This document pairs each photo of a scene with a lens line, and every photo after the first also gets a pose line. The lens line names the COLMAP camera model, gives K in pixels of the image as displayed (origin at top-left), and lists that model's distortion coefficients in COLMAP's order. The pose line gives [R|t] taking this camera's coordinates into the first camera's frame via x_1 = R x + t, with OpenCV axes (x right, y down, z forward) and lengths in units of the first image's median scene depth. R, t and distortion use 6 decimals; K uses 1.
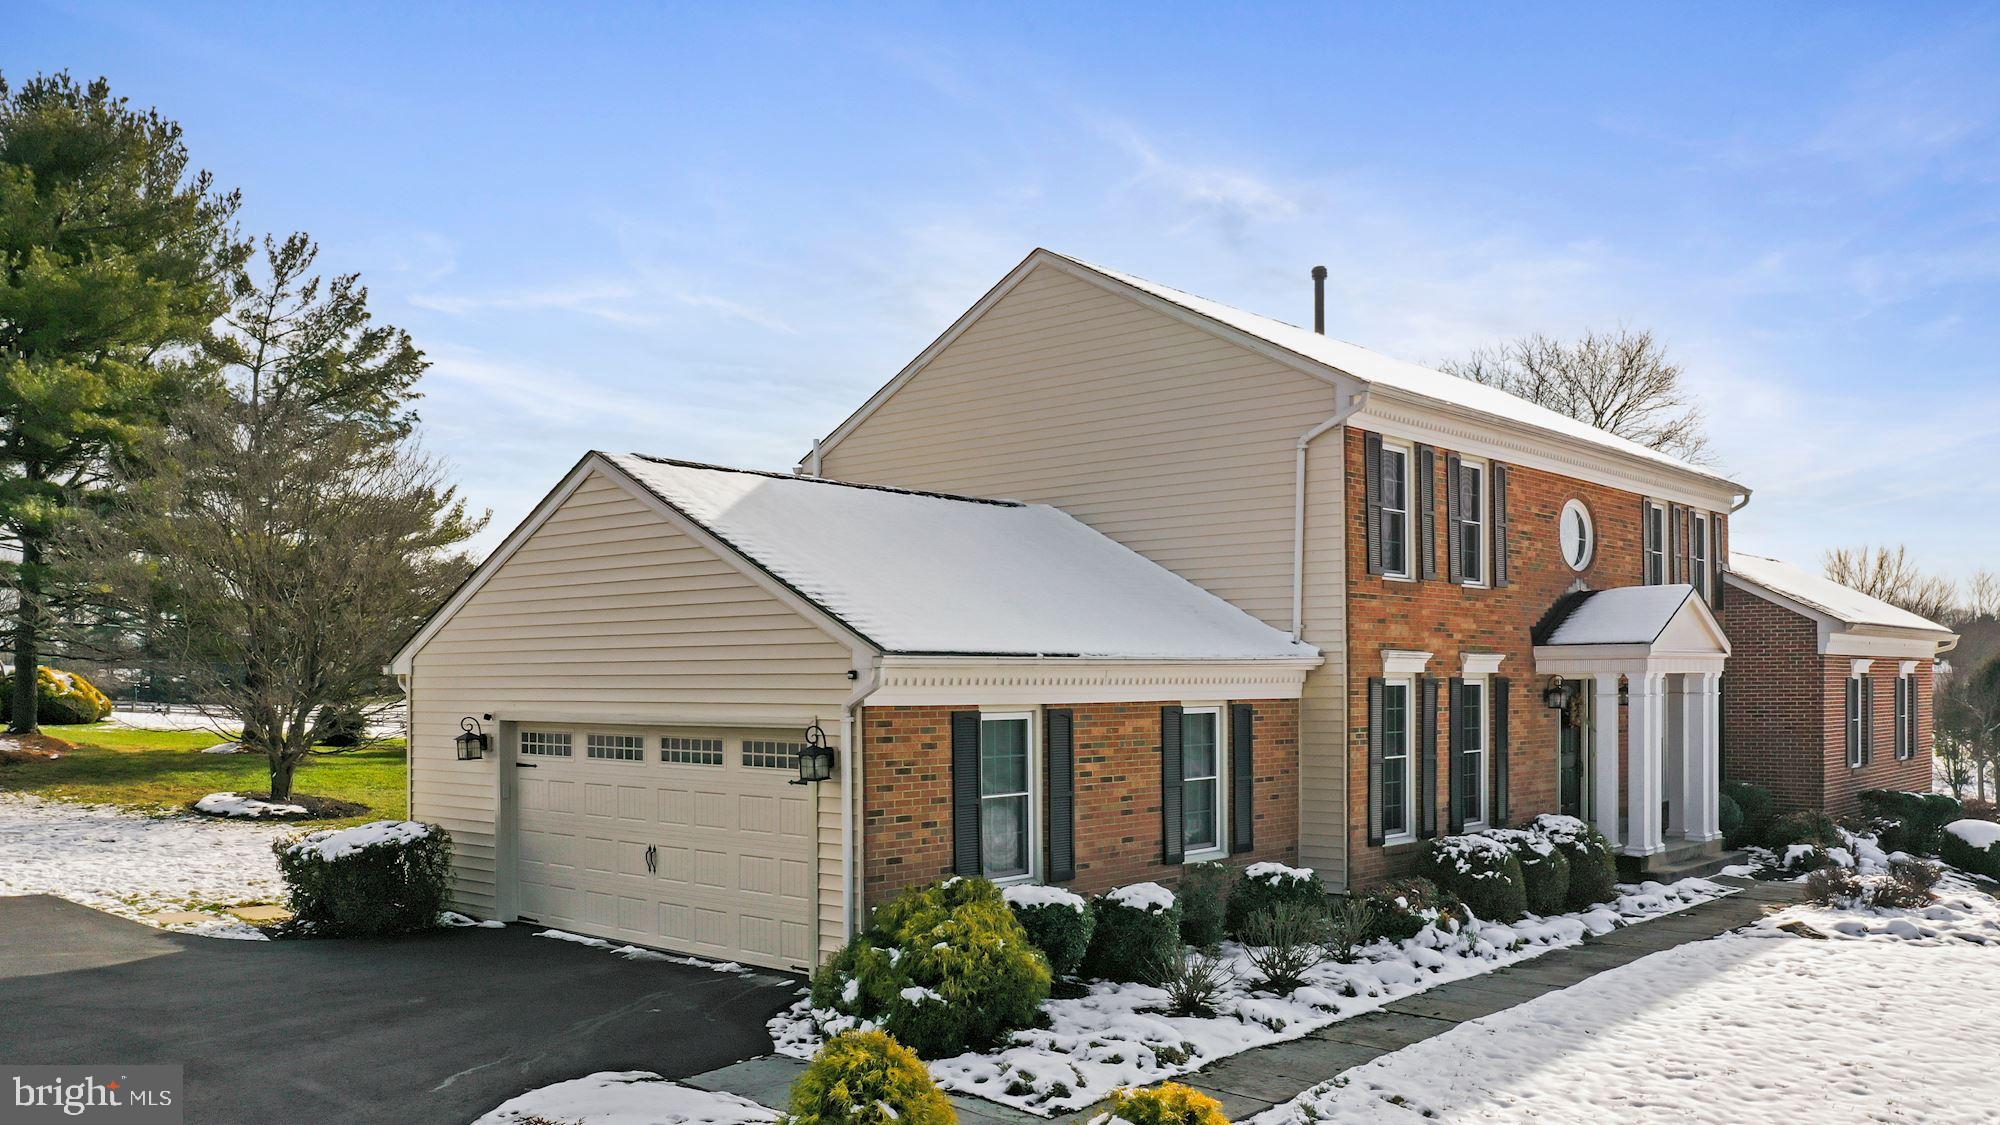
lens RADIAL K [[1570.8, 0, 1005.9], [0, 1570.8, 647.1], [0, 0, 1]] dist [-0.000867, -0.005412]
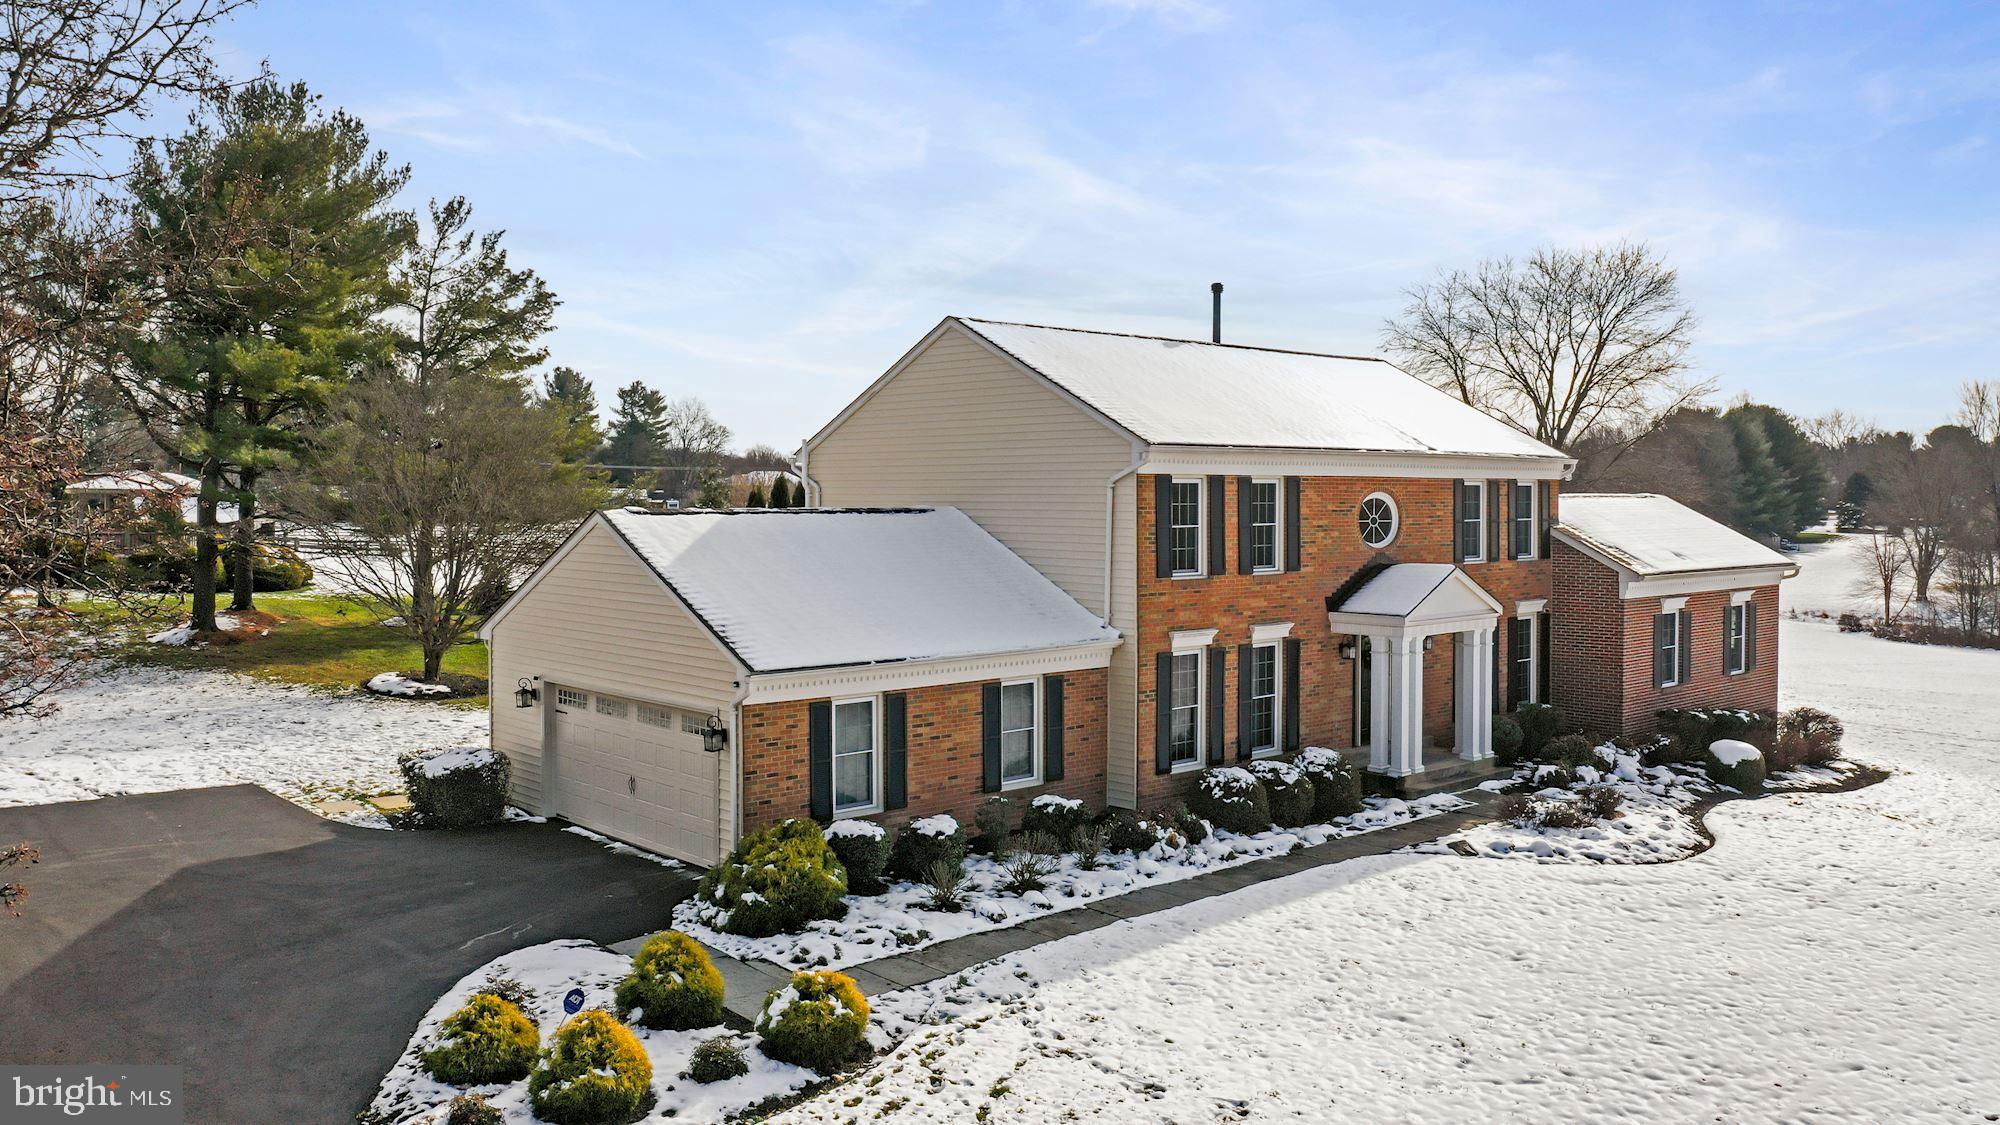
lens RADIAL K [[1546.3, 0, 1013.2], [0, 1546.3, 470.3], [0, 0, 1]] dist [0.000550, -0.001600]
pose [[0.995009, 0.003939, -0.099703, 0.247681], [-0.003118, 0.999960, 0.008386, -0.157380], [0.099733, -0.008034, 0.994982, -0.377787]]
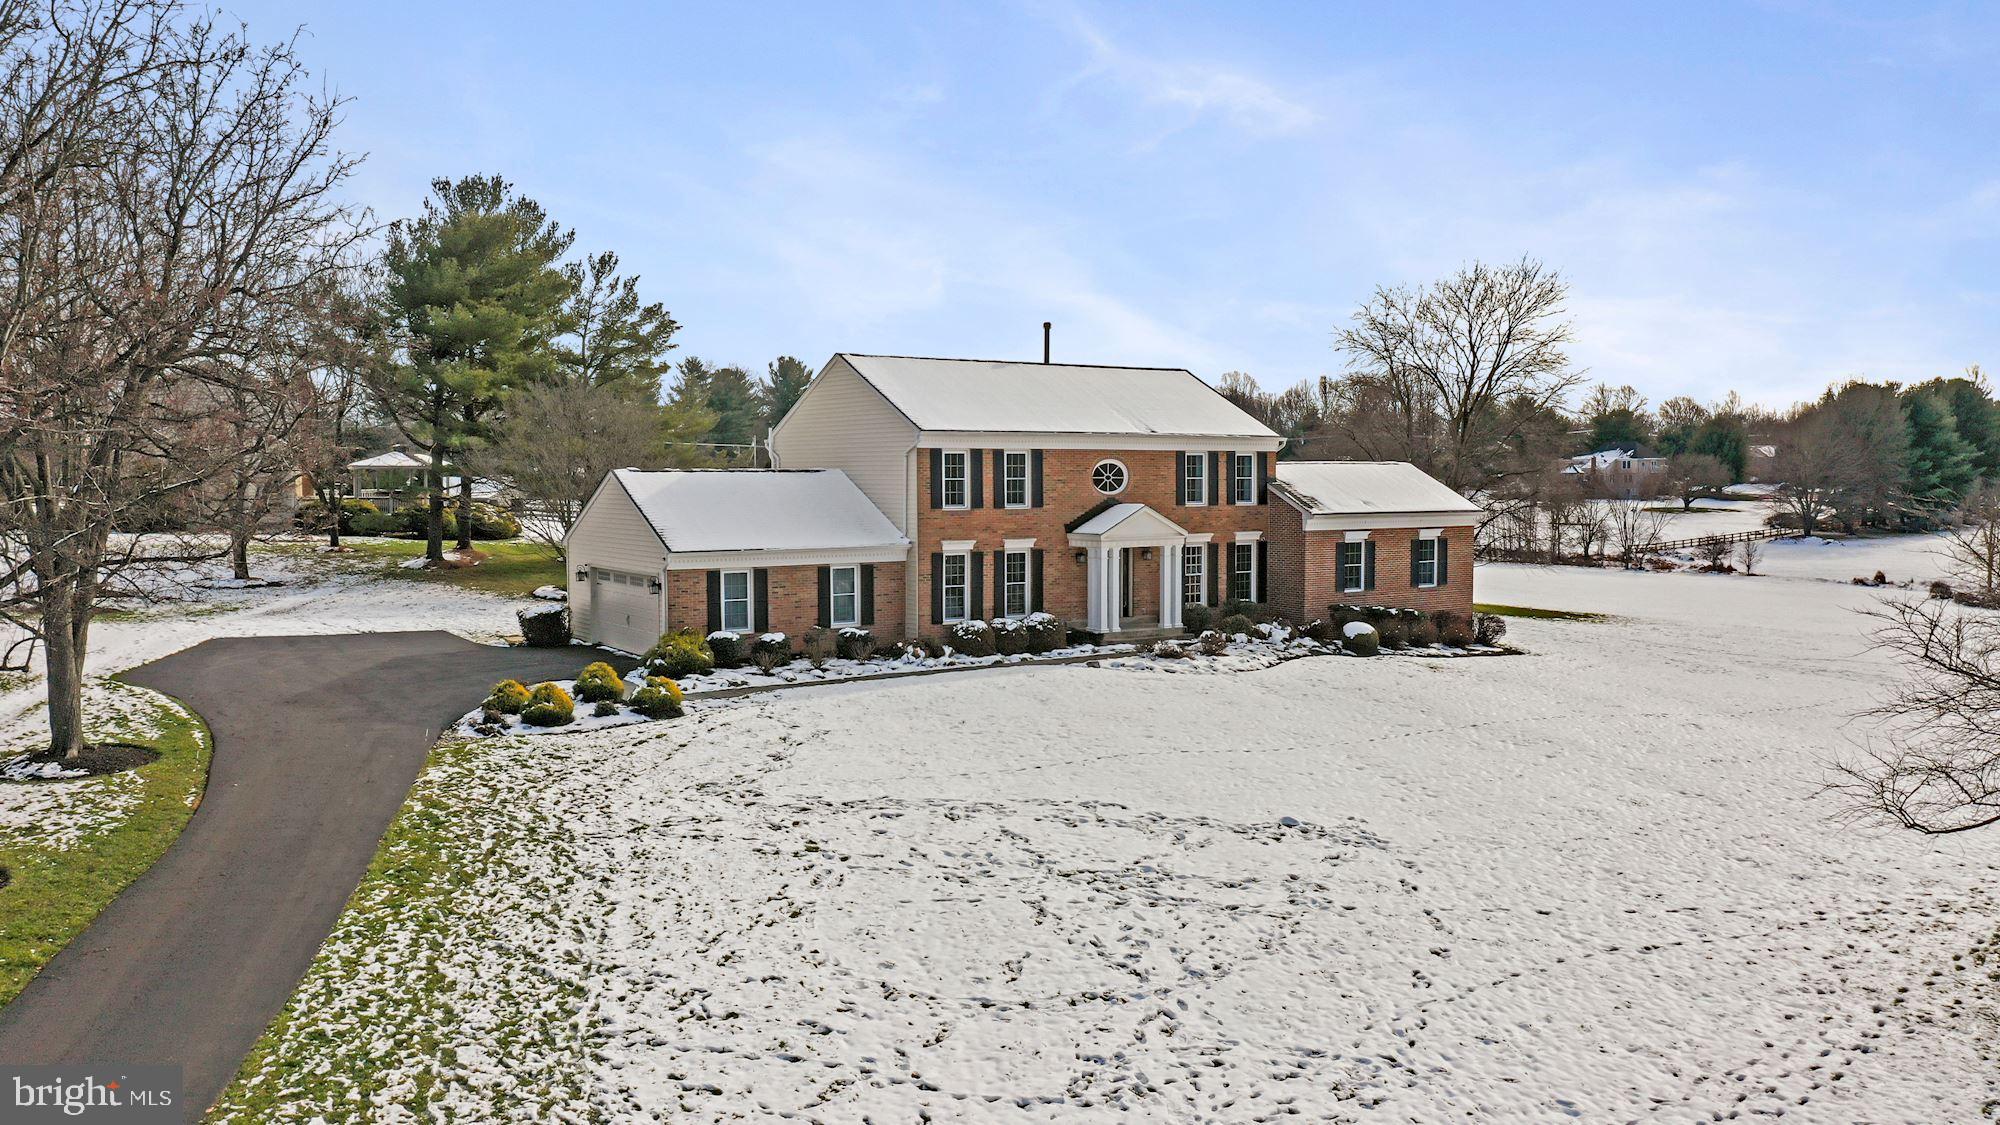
lens RADIAL K [[1554.1, 0, 1021.9], [0, 1554.1, 478.4], [0, 0, 1]] dist [-0.003415, -0.002402]
pose [[0.969835, 0.002599, -0.243749, 0.962425], [0.003876, 0.999652, 0.026081, -0.158056], [0.243732, -0.026239, 0.969488, -1.271848]]
